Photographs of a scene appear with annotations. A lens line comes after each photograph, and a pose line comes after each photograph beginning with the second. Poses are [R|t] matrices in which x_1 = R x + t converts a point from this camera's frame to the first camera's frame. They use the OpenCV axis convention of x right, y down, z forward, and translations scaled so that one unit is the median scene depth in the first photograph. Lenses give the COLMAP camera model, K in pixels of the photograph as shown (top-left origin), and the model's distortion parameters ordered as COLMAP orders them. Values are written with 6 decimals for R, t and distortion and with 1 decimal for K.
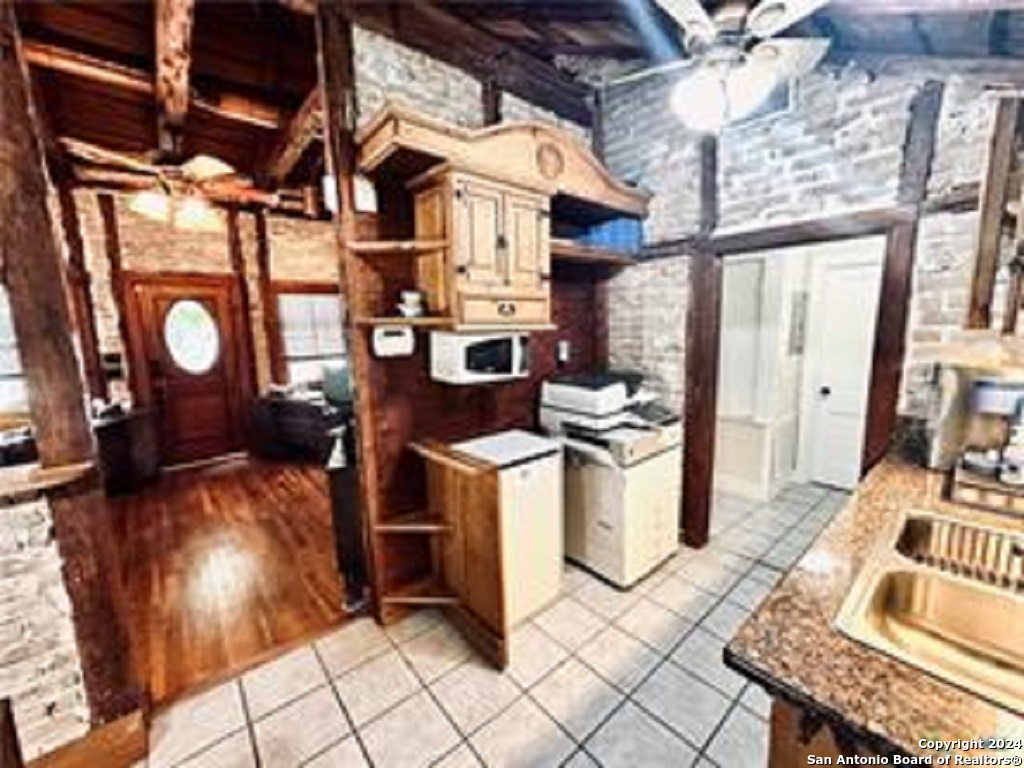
lens RADIAL K [[406.6, 0, 512.0], [0, 406.6, 384.0], [0, 0, 1]] dist [-0.003714, 0.000269]
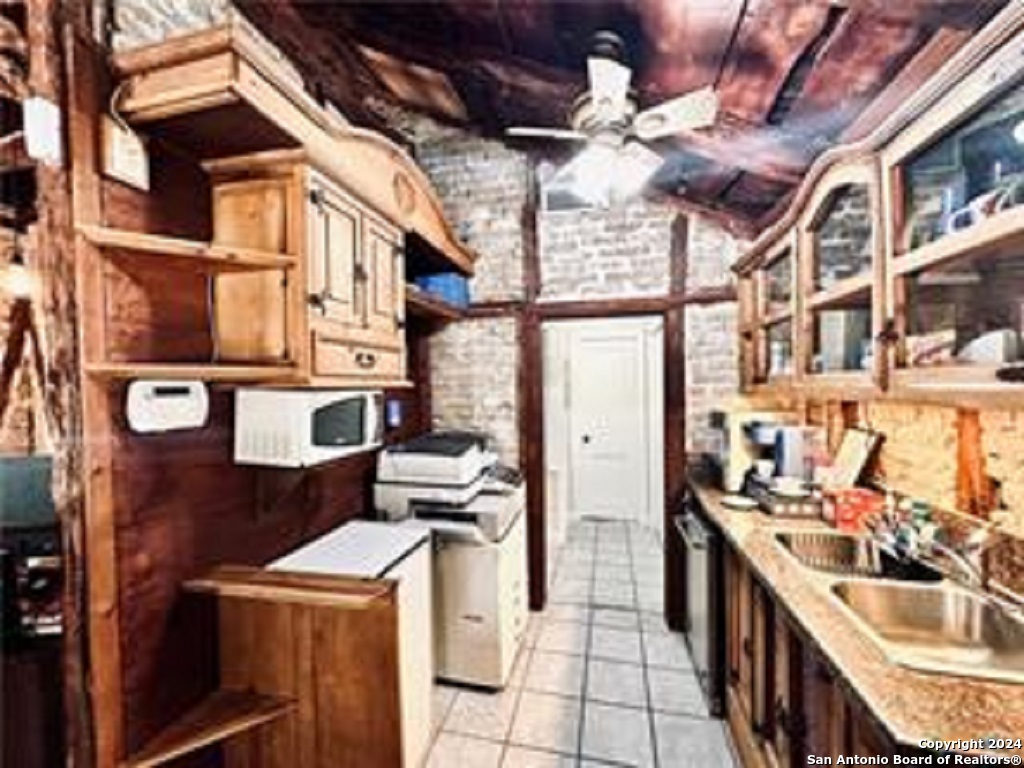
lens RADIAL K [[406.6, 0, 512.0], [0, 406.6, 384.0], [0, 0, 1]] dist [-0.003714, 0.000269]
pose [[0.808664, 0.006461, 0.588236, -0.222365], [0.081527, 0.989060, -0.122941, -0.022448], [-0.582595, 0.147375, 0.799290, 0.229735]]
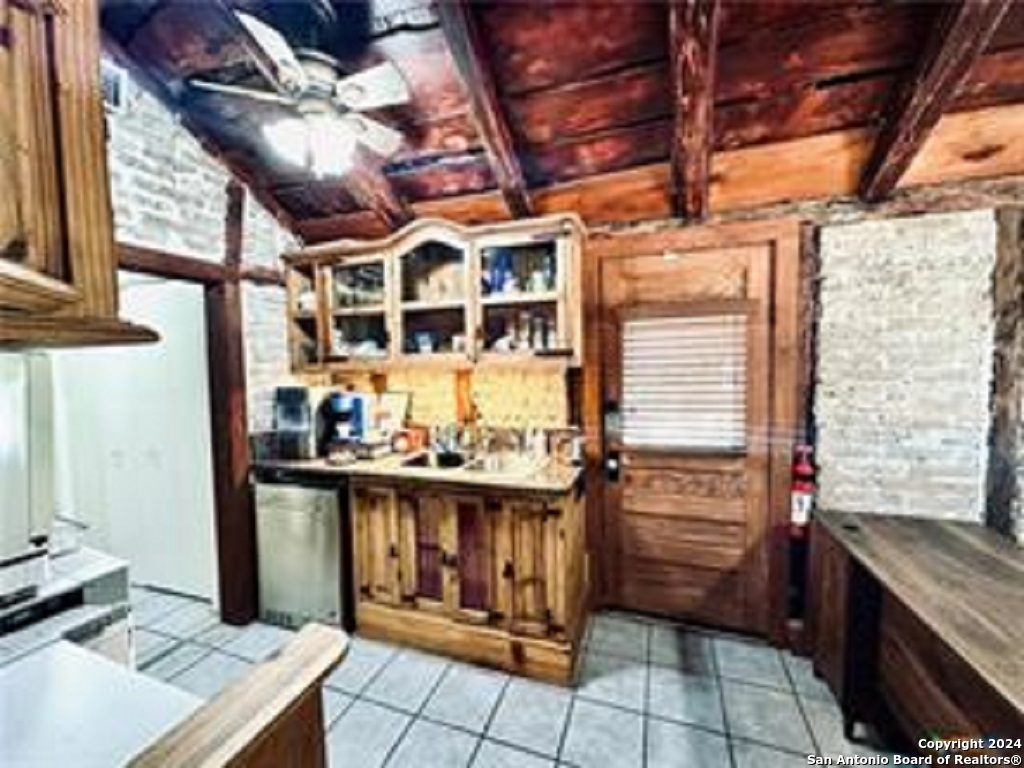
lens RADIAL K [[406.6, 0, 512.0], [0, 406.6, 384.0], [0, 0, 1]] dist [-0.003714, 0.000269]
pose [[-0.496643, -0.016742, 0.867794, -0.450476], [0.145625, 0.984034, 0.102327, -0.076343], [-0.855651, 0.177193, -0.486275, 0.777251]]
